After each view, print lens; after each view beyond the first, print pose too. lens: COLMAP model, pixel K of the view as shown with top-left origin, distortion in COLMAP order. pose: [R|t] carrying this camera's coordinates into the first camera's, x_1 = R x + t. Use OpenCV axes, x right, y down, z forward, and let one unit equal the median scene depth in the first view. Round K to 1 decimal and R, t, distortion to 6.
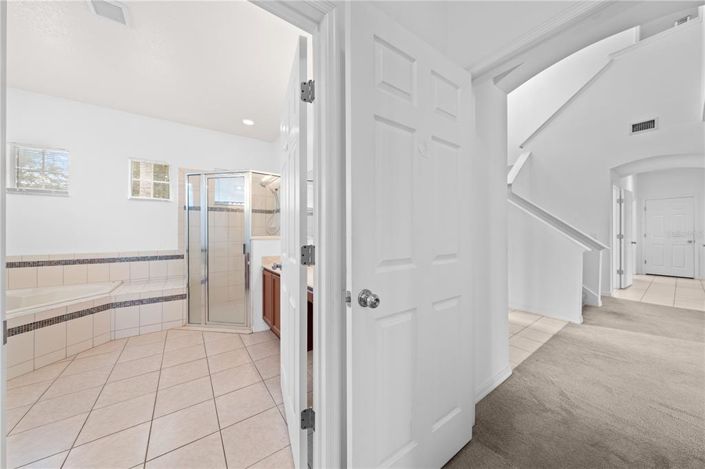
lens RADIAL K [[237.1, 0, 355.1], [0, 237.1, 232.2], [0, 0, 1]] dist [-0.001533, 0.000057]
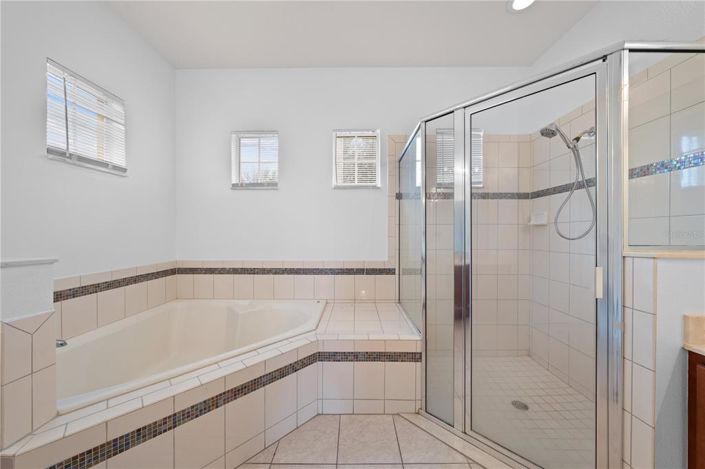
lens RADIAL K [[237.1, 0, 351.9], [0, 237.1, 235.1], [0, 0, 1]] dist [-0.001533, 0.000057]
pose [[0.808948, 0.001933, -0.587877, -0.527593], [0.000197, 0.999994, 0.003559, 0.001939], [0.587880, -0.002994, 0.808943, 0.489464]]
